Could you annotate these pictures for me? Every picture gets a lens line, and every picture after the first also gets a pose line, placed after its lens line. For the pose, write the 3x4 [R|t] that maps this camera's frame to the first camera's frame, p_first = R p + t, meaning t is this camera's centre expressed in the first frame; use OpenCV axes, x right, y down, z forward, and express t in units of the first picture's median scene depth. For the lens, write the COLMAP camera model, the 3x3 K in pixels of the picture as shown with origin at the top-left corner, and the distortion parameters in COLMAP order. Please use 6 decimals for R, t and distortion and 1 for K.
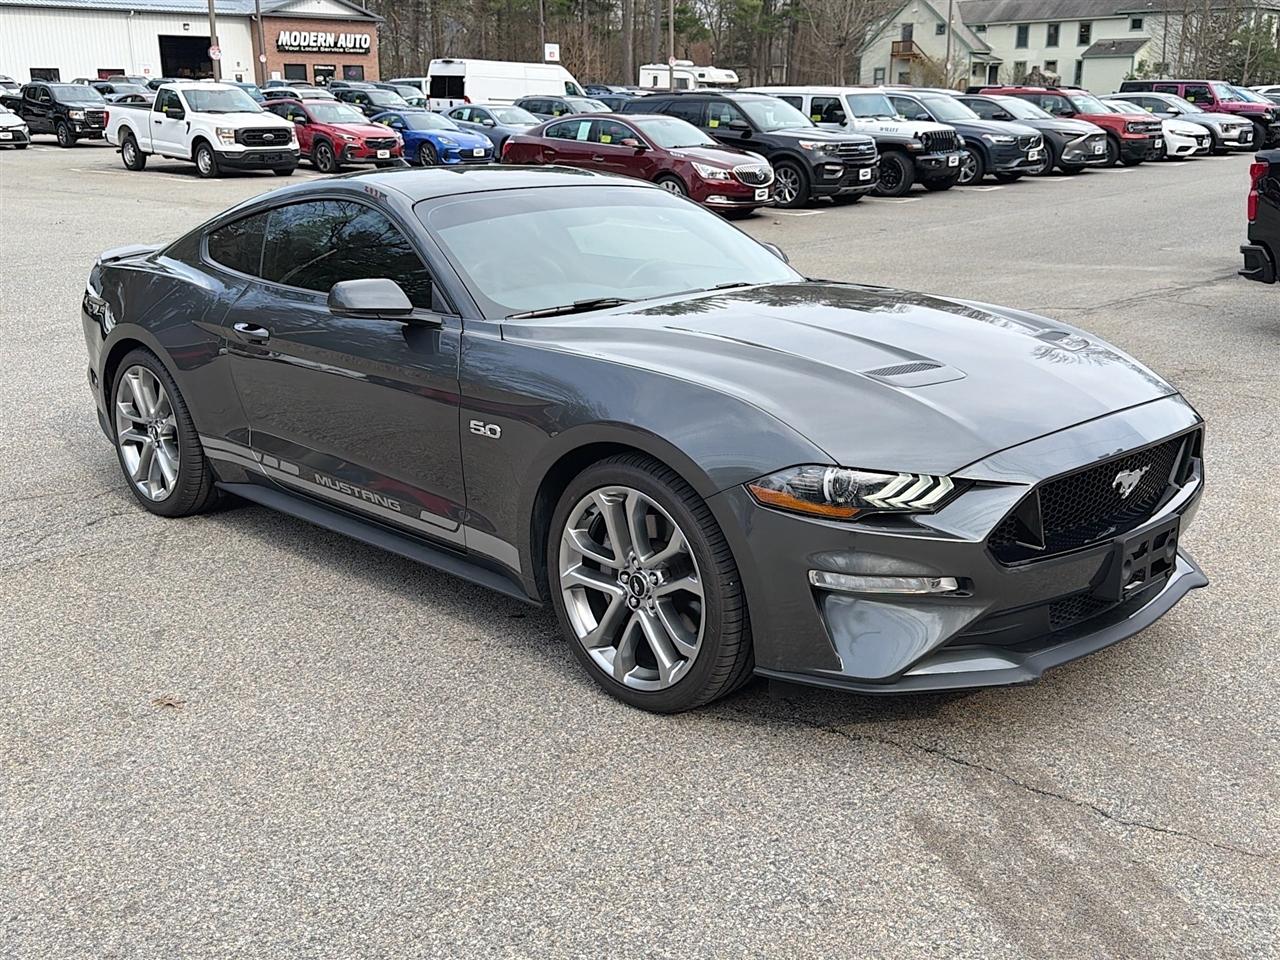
lens RADIAL K [[1330.3, 0, 641.3], [0, 1330.3, 490.6], [0, 0, 1]] dist [0.021973, 0.000000]
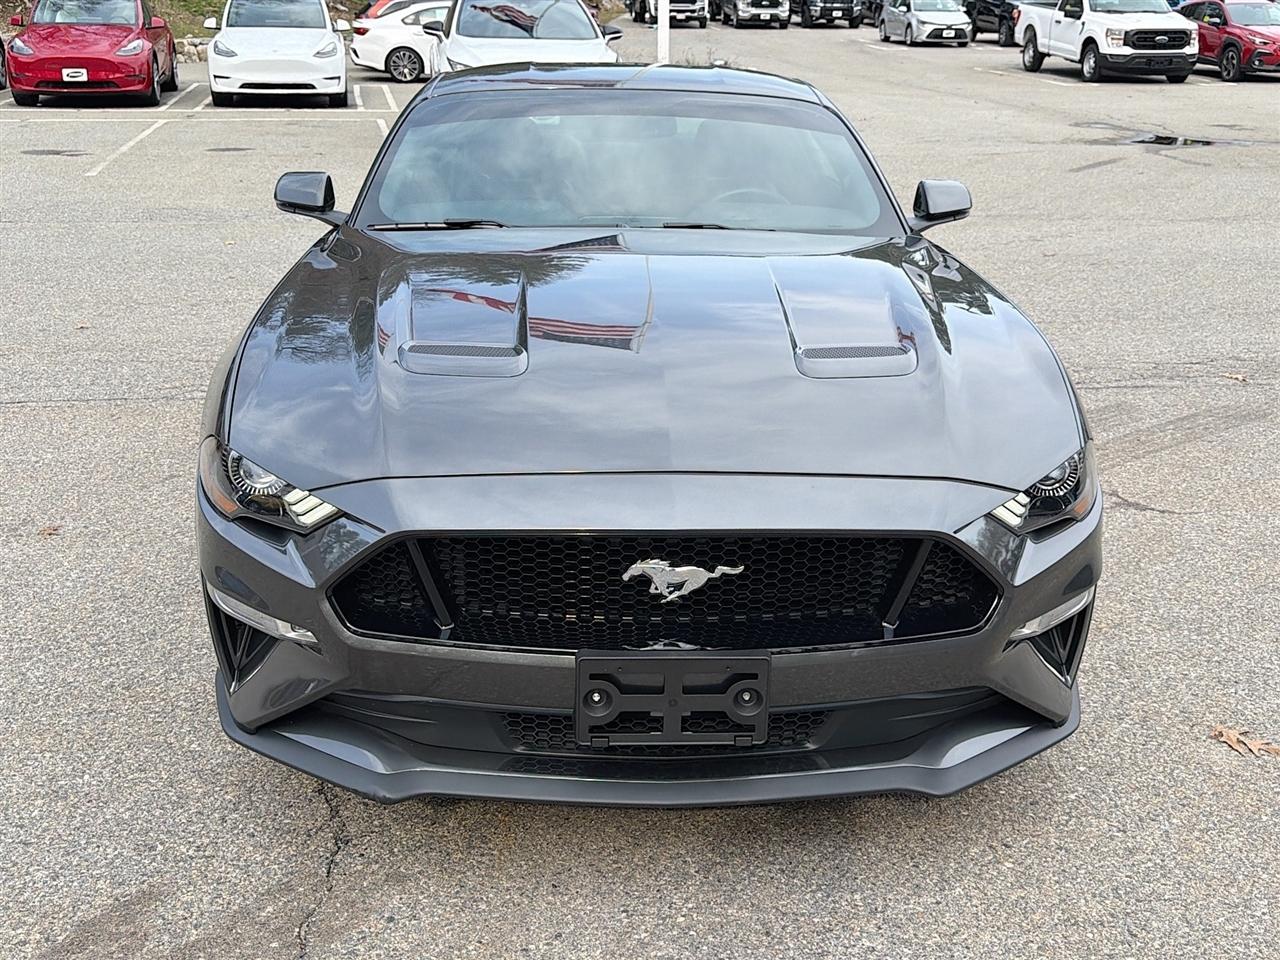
lens RADIAL K [[1330.3, 0, 642.1], [0, 1330.3, 473.6], [0, 0, 1]] dist [0.021973, 0.000000]
pose [[0.737031, 0.234114, -0.634016, 0.110945], [-0.198947, 0.971678, 0.127525, -0.020093], [0.645915, 0.032146, 0.762732, 0.073278]]
